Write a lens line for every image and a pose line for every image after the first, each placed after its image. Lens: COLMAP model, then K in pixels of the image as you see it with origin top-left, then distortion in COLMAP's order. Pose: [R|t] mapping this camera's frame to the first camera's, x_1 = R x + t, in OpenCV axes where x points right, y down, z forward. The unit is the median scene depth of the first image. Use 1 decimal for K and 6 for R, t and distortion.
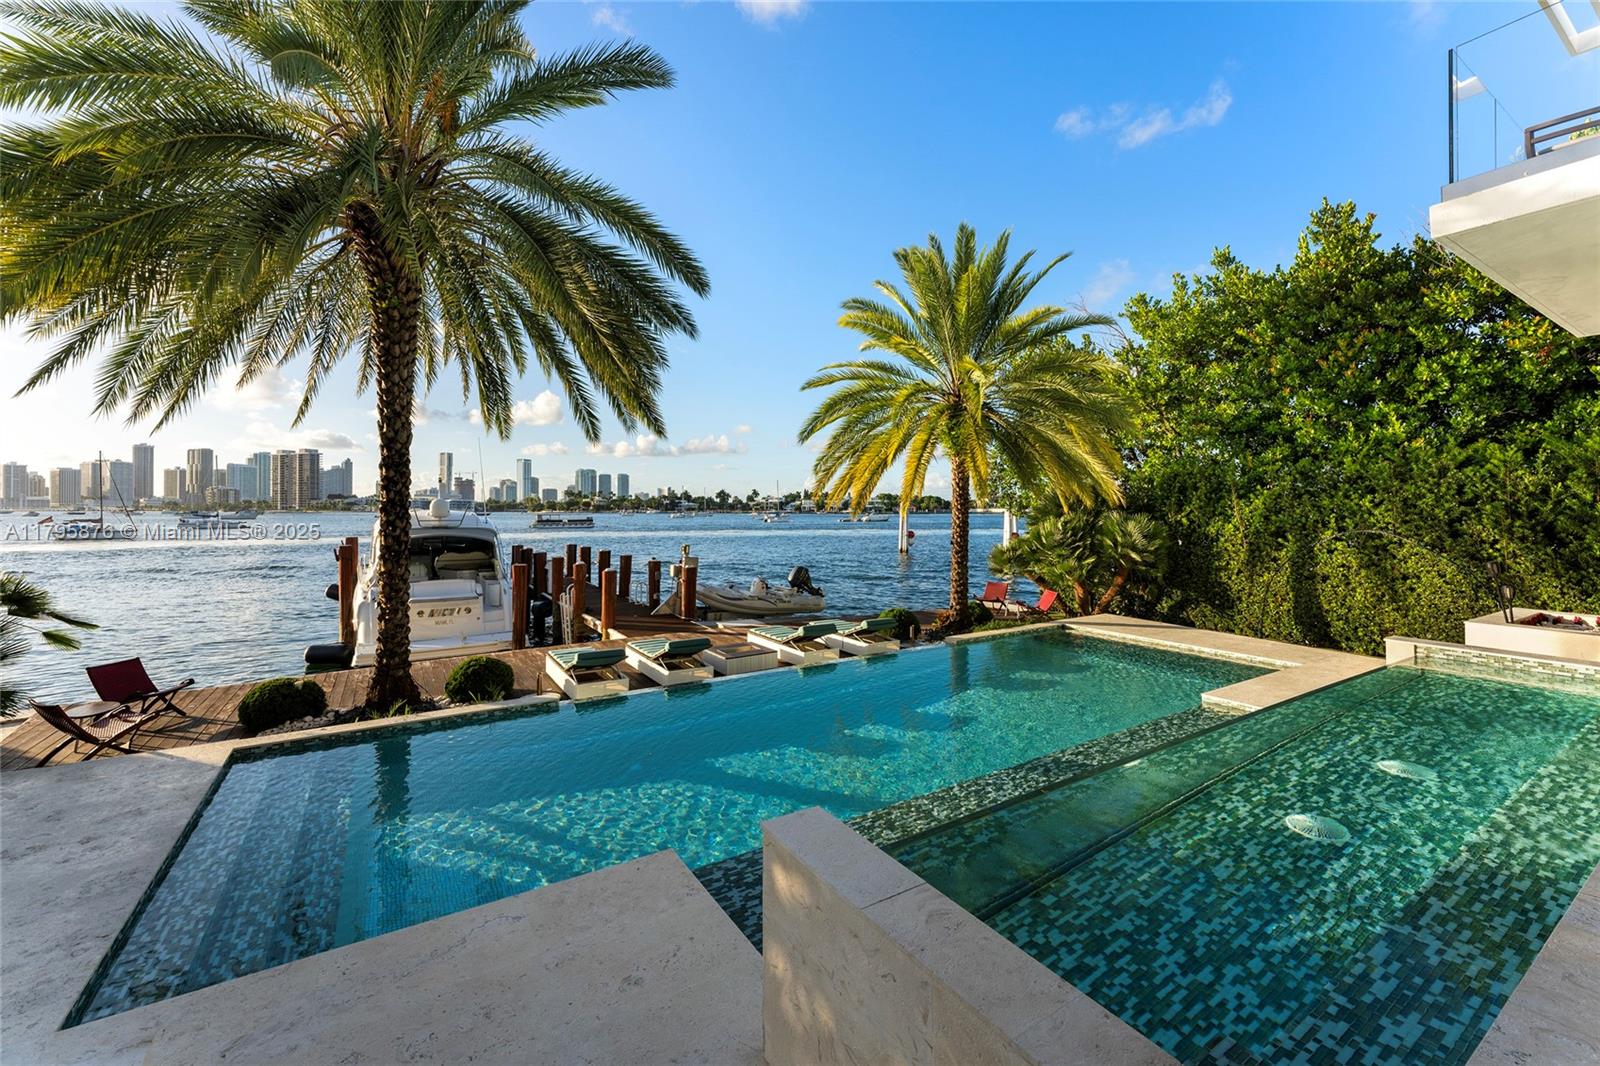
lens RADIAL K [[644.6, 0, 796.6], [0, 644.6, 508.9], [0, 0, 1]] dist [-0.003360, 0.000880]
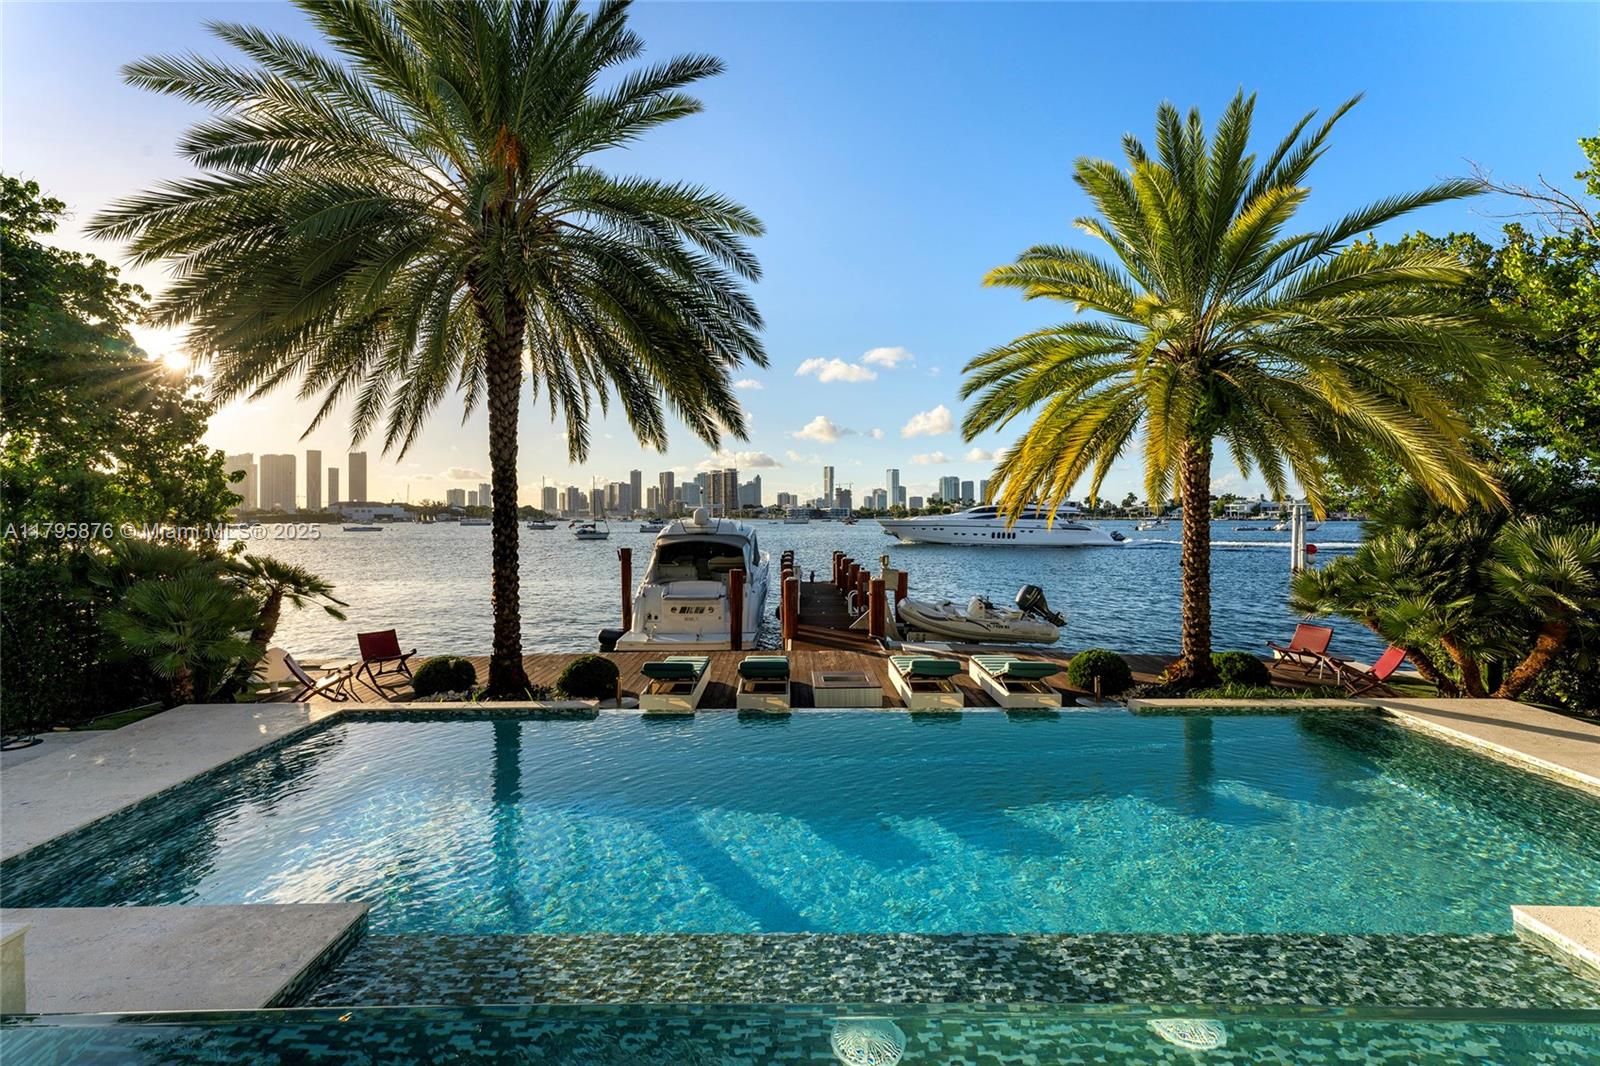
lens RADIAL K [[644.6, 0, 795.2], [0, 644.6, 507.3], [0, 0, 1]] dist [-0.003360, 0.000880]
pose [[0.852007, -0.010830, -0.523418, 0.254515], [0.003948, 0.999891, -0.014261, -0.000871], [0.523515, 0.010084, 0.851957, 0.185138]]
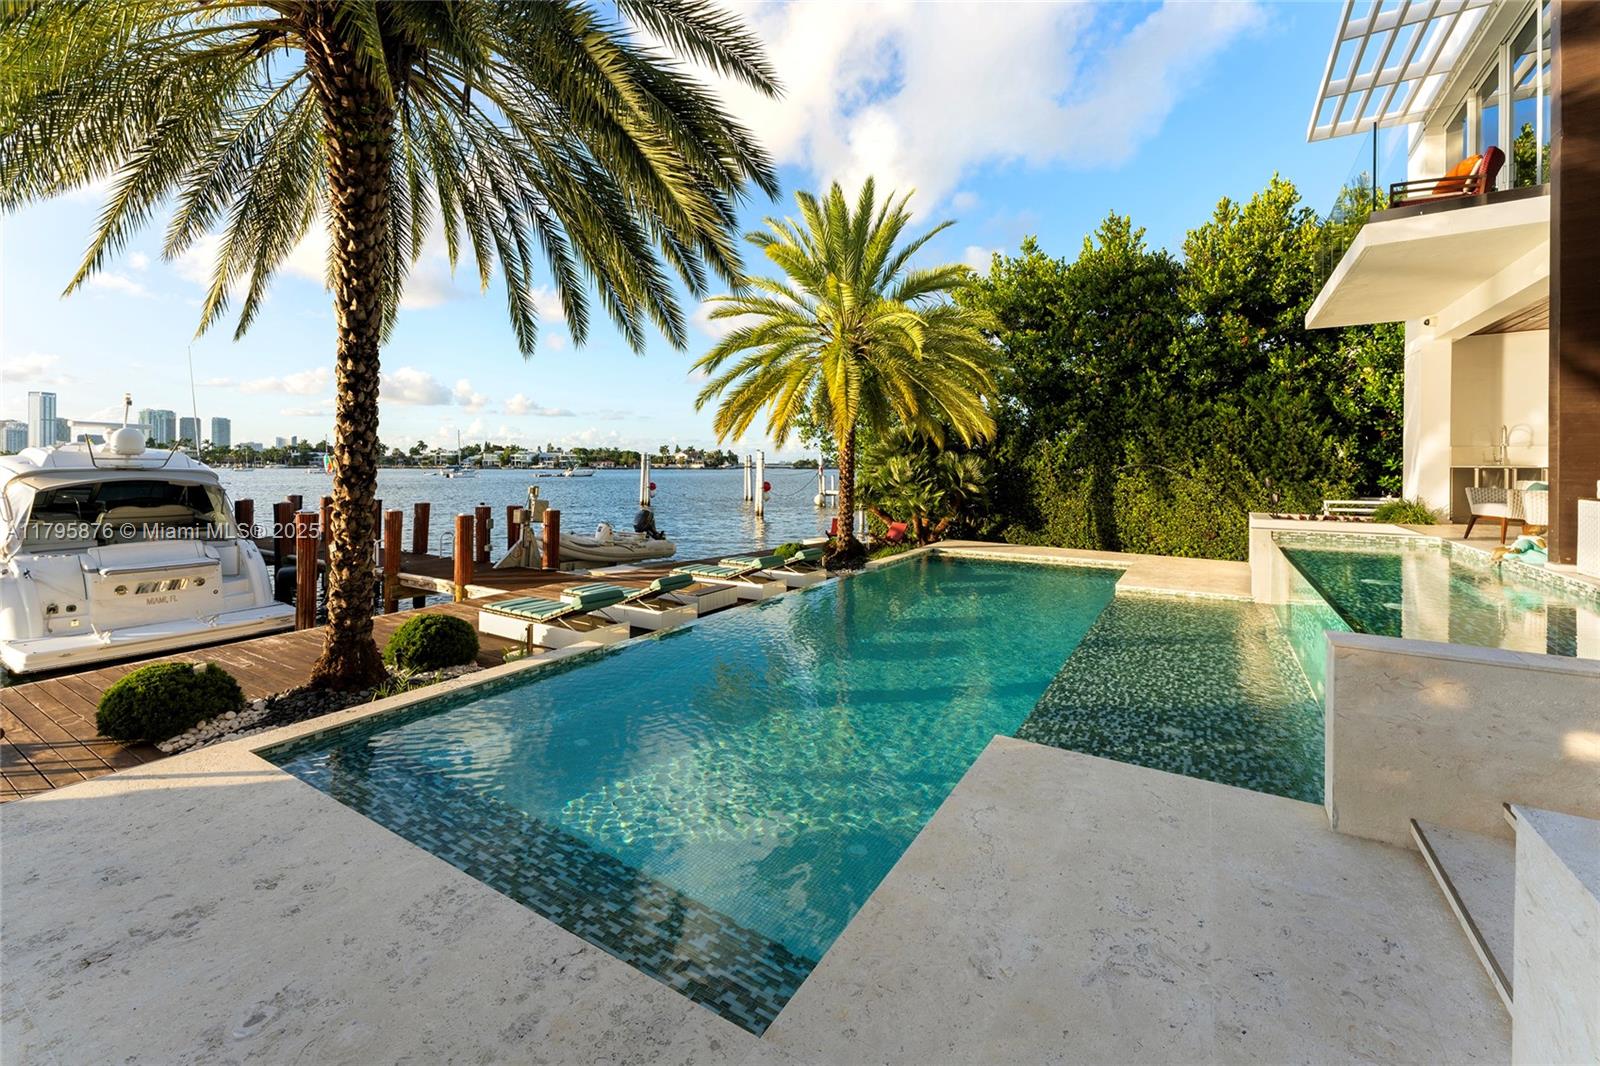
lens RADIAL K [[644.6, 0, 772.4], [0, 644.6, 460.9], [0, 0, 1]] dist [-0.003360, 0.000880]
pose [[0.902155, 0.006865, 0.431357, -0.332908], [-0.004015, 0.999964, -0.007515, 0.034150], [-0.431392, 0.005048, 0.902150, 0.088360]]
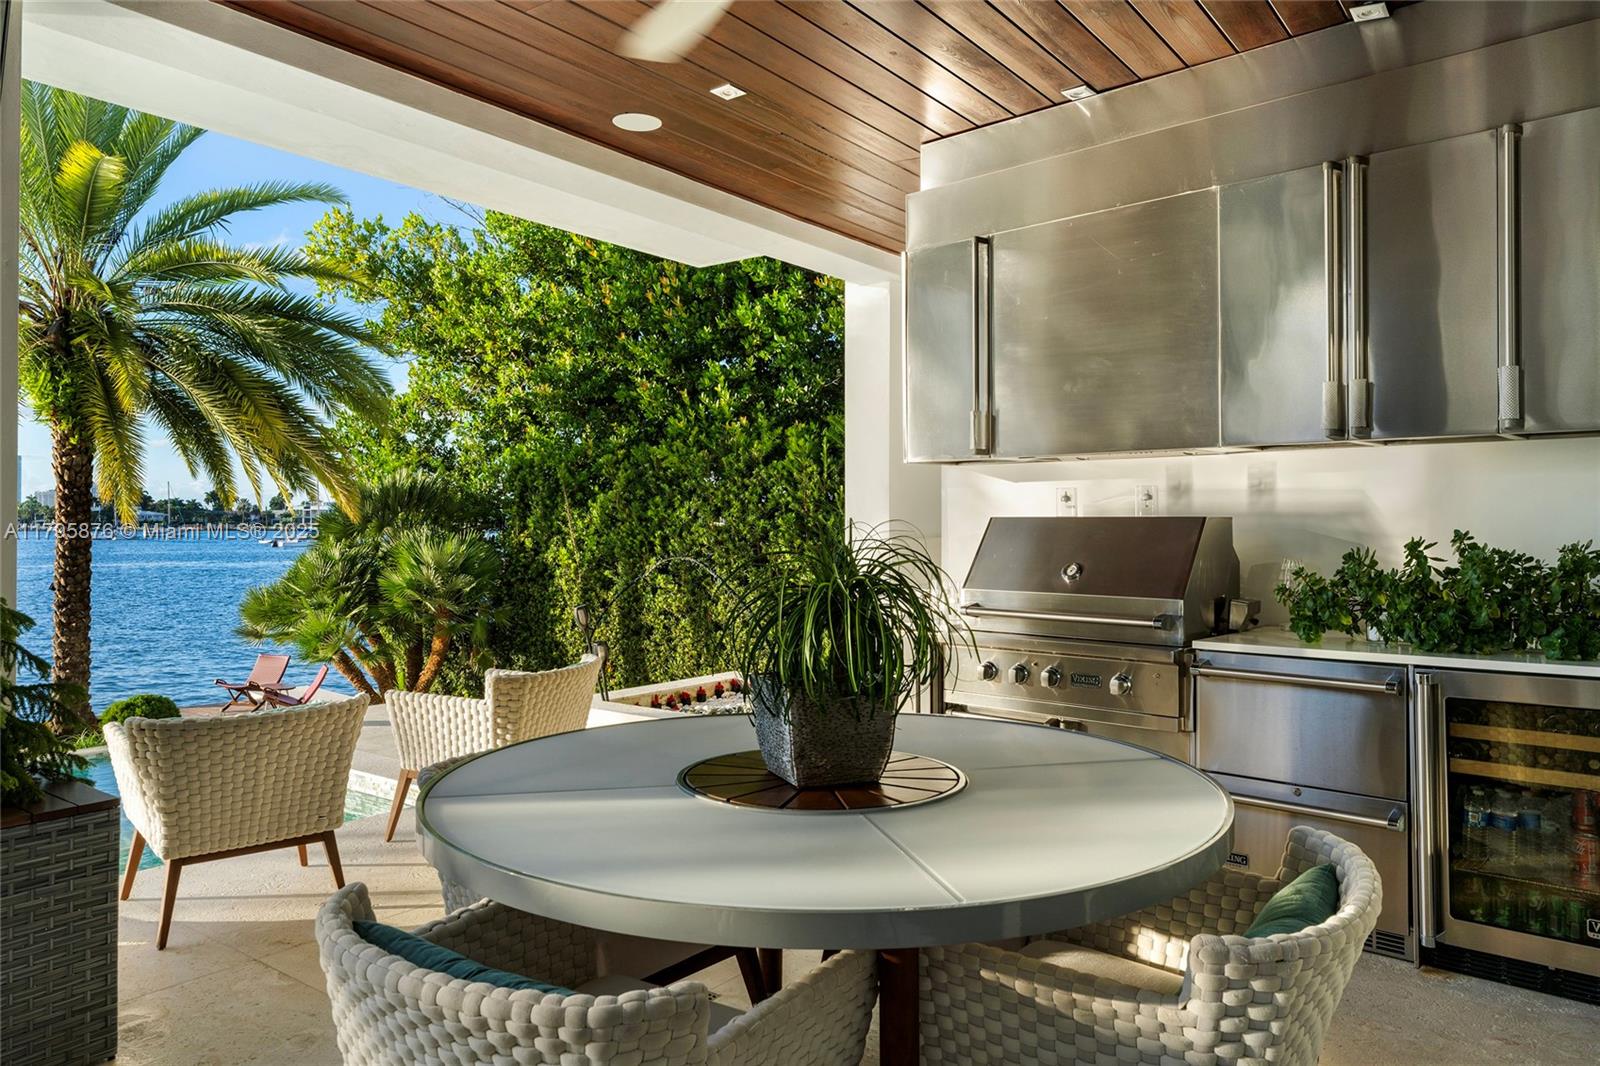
lens RADIAL K [[1065.6, 0, 820.6], [0, 1065.6, 512.5], [0, 0, 1]] dist [0.000223, -0.006891]
pose [[0.927524, 0.003431, 0.373747, 0.506999], [0.000192, 0.999953, -0.009656, -0.000687], [-0.373763, 0.009028, 0.927480, -0.043237]]
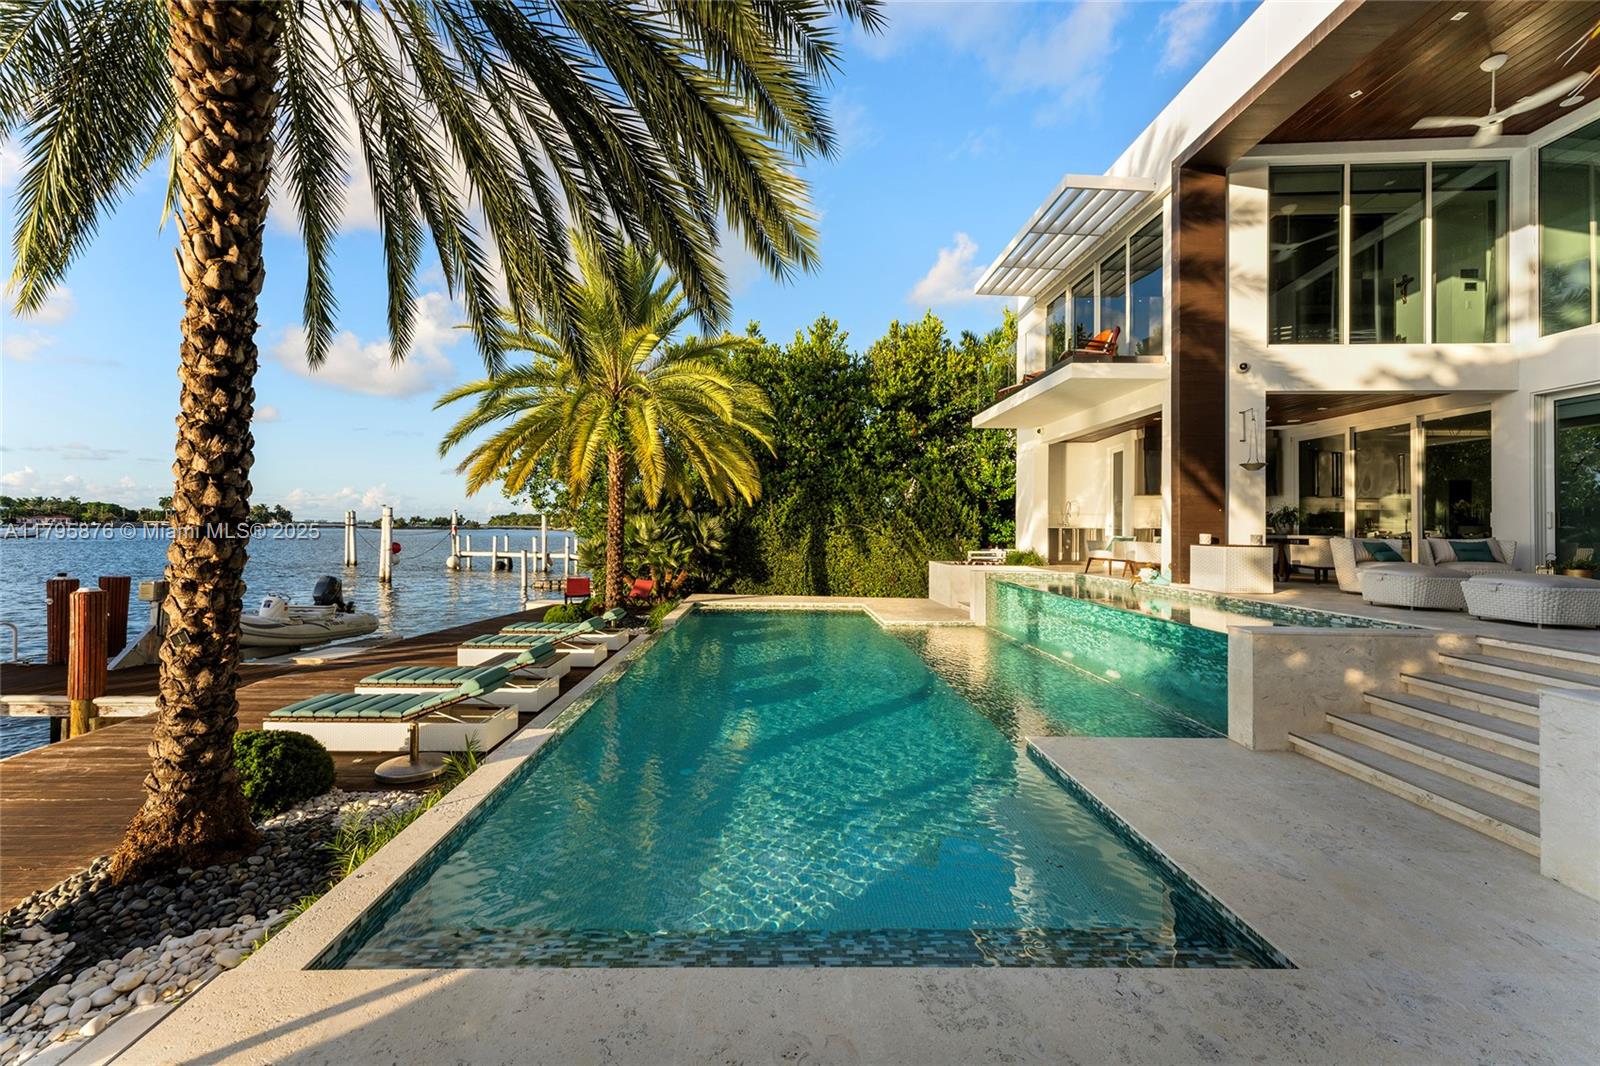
lens RADIAL K [[644.6, 0, 730.4], [0, 644.6, 522.0], [0, 0, 1]] dist [-0.003360, 0.000880]
pose [[0.522432, 0.017448, 0.852502, -0.566075], [-0.012243, 0.999841, -0.012961, 0.044601], [-0.852593, -0.003666, 0.522563, 0.316615]]
